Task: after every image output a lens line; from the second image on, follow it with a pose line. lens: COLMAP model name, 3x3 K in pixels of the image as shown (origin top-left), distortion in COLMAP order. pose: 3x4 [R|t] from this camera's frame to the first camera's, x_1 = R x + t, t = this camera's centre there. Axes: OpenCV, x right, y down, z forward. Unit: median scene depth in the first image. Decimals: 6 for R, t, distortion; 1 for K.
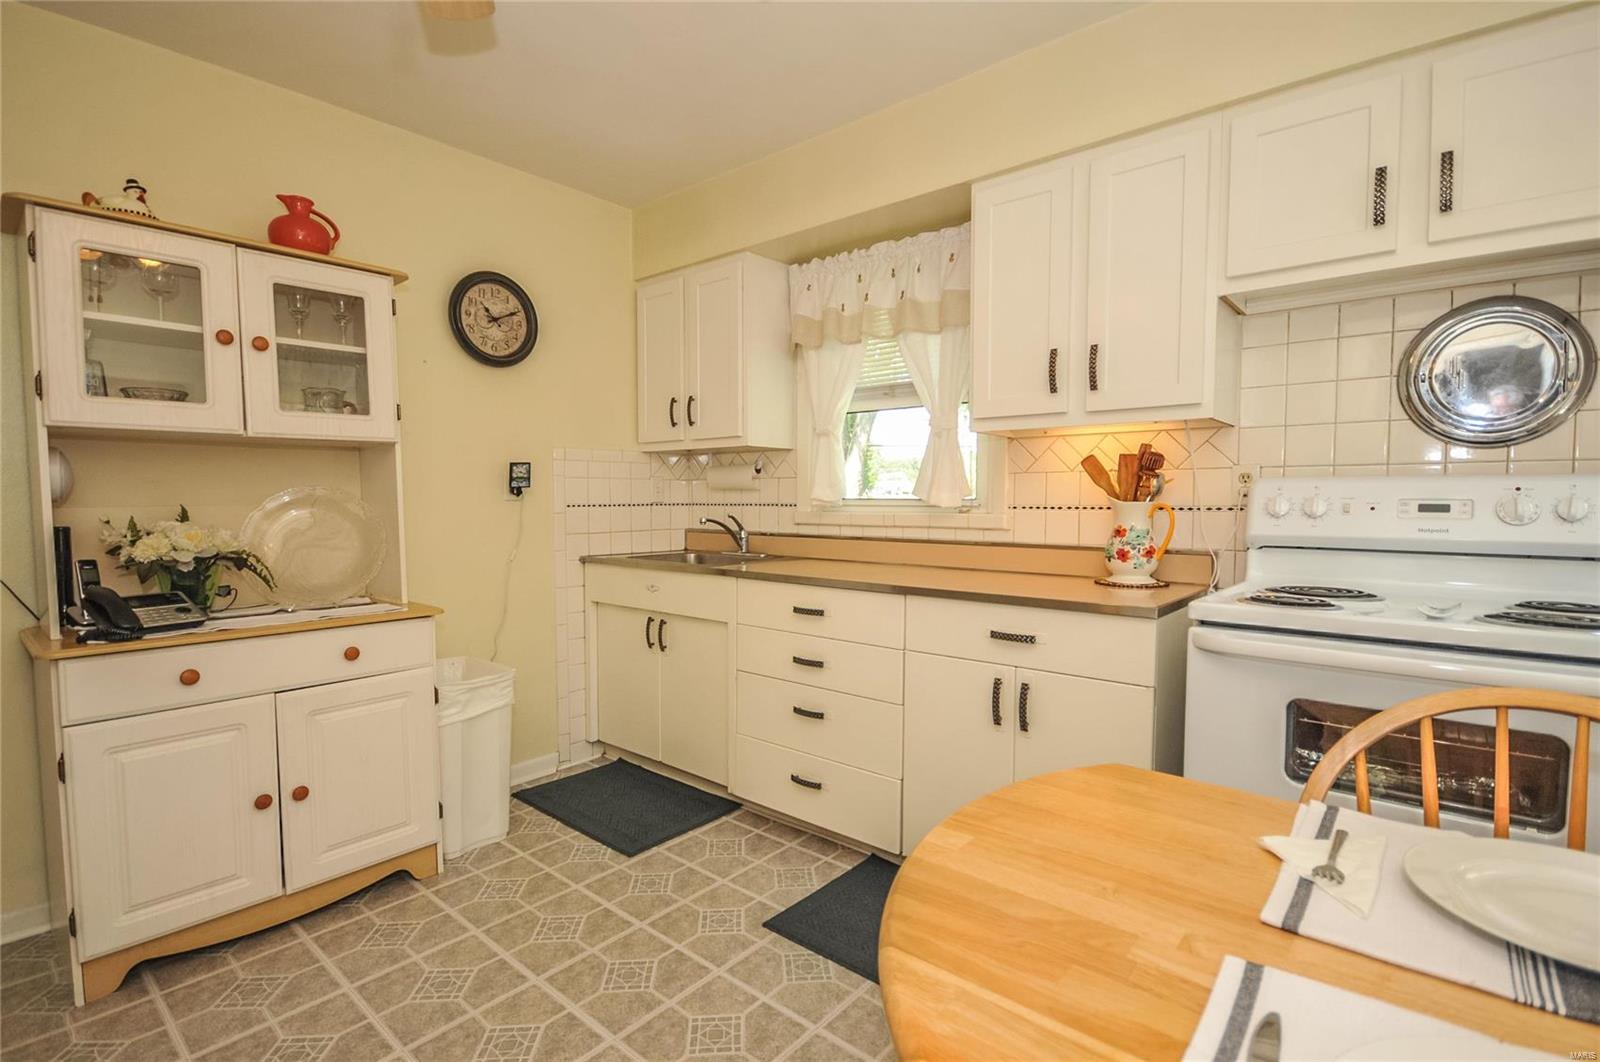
lens RADIAL K [[770.4, 0, 800.0], [0, 770.4, 531.0], [0, 0, 1]] dist [-0.002031, -0.000496]
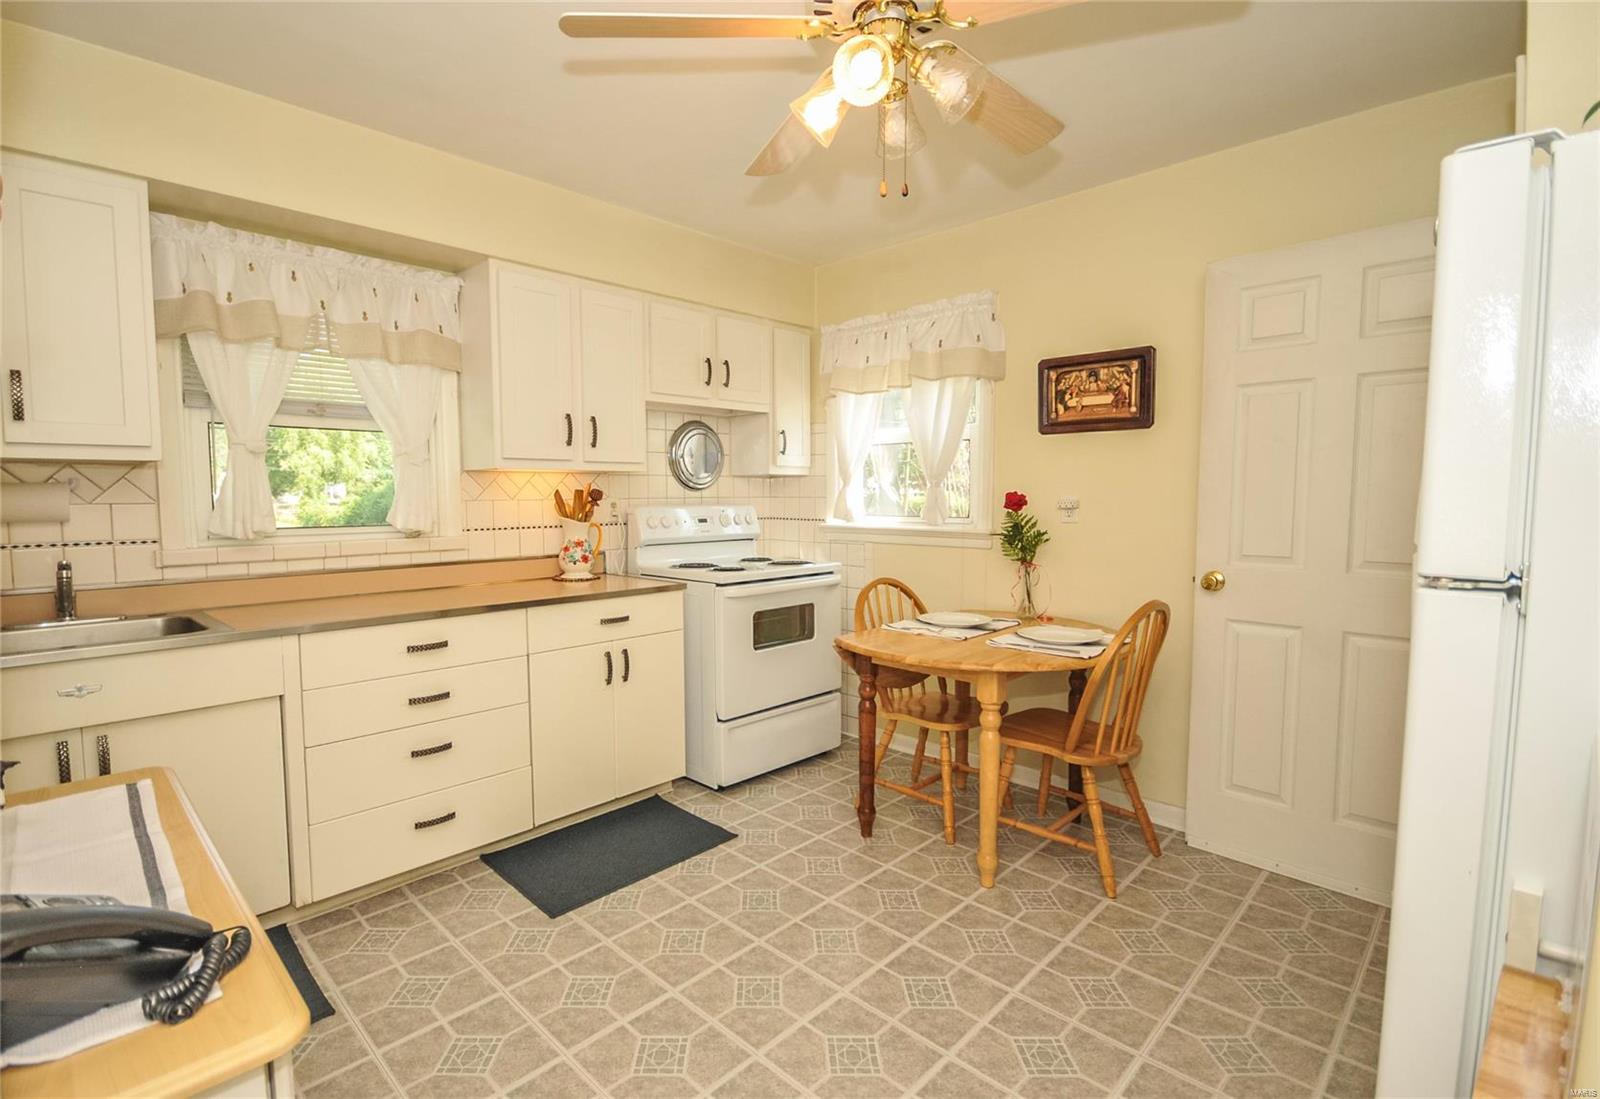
lens RADIAL K [[728.8, 0, 800.0], [0, 728.8, 549.5], [0, 0, 1]] dist [0.000286, 0.000045]
pose [[0.045852, -0.073903, 0.996211, -0.878545], [0.048185, 0.996262, 0.071689, -0.061242], [-0.997785, 0.044715, 0.049242, 0.483754]]
